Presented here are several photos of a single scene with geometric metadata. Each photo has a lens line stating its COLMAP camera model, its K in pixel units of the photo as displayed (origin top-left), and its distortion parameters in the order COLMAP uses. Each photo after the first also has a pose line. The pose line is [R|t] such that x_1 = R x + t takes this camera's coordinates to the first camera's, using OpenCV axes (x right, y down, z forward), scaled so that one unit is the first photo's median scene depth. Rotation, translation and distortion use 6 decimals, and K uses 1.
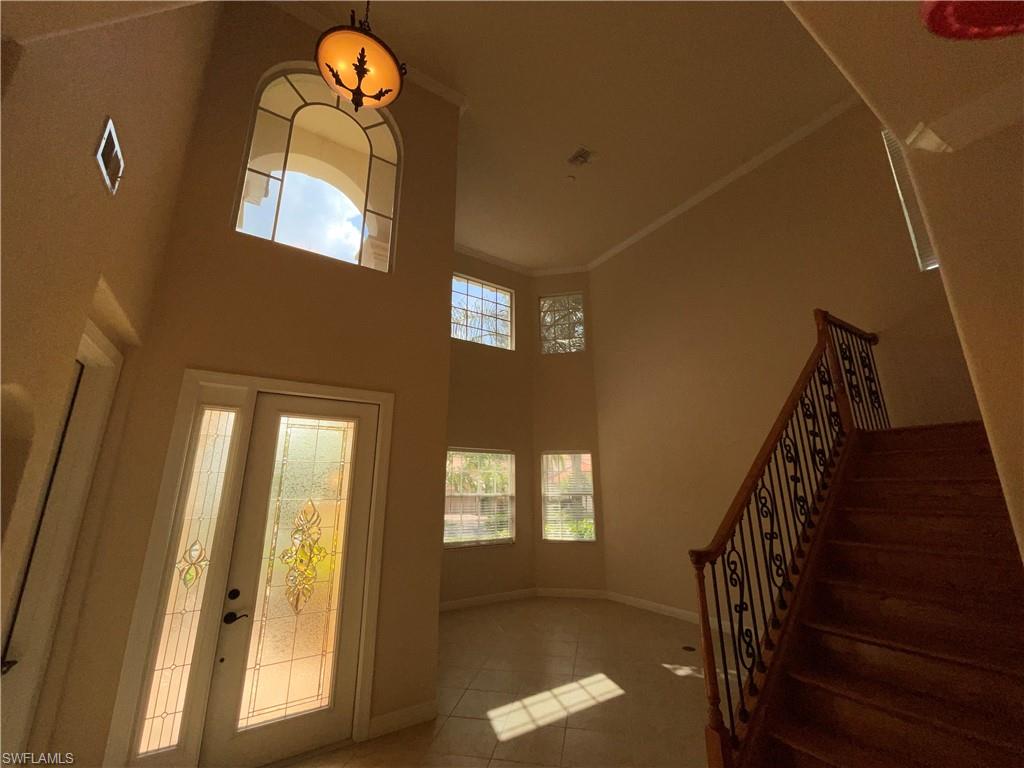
lens RADIAL K [[412.1, 0, 511.2], [0, 412.1, 383.5], [0, 0, 1]] dist [0.000160, -0.000780]
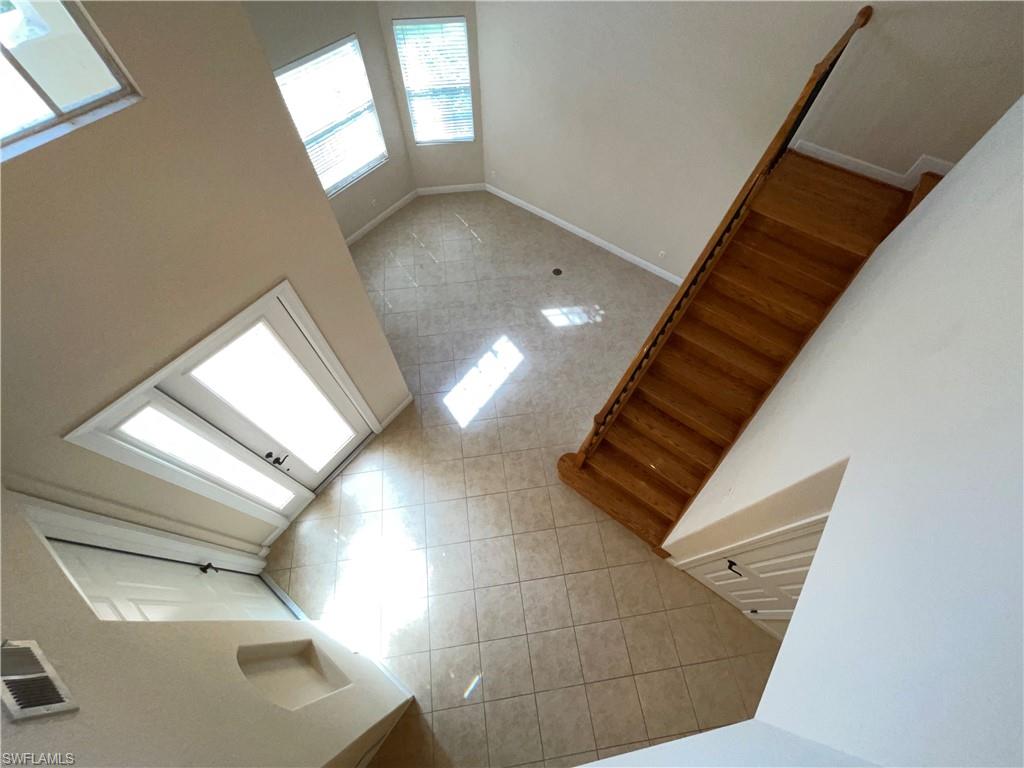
lens RADIAL K [[412.1, 0, 511.2], [0, 412.1, 383.5], [0, 0, 1]] dist [0.000160, -0.000780]
pose [[0.939118, -0.294700, 0.176660, -0.093565], [-0.092983, 0.276991, 0.956363, -0.809045], [-0.330774, -0.914564, 0.232725, 0.576695]]
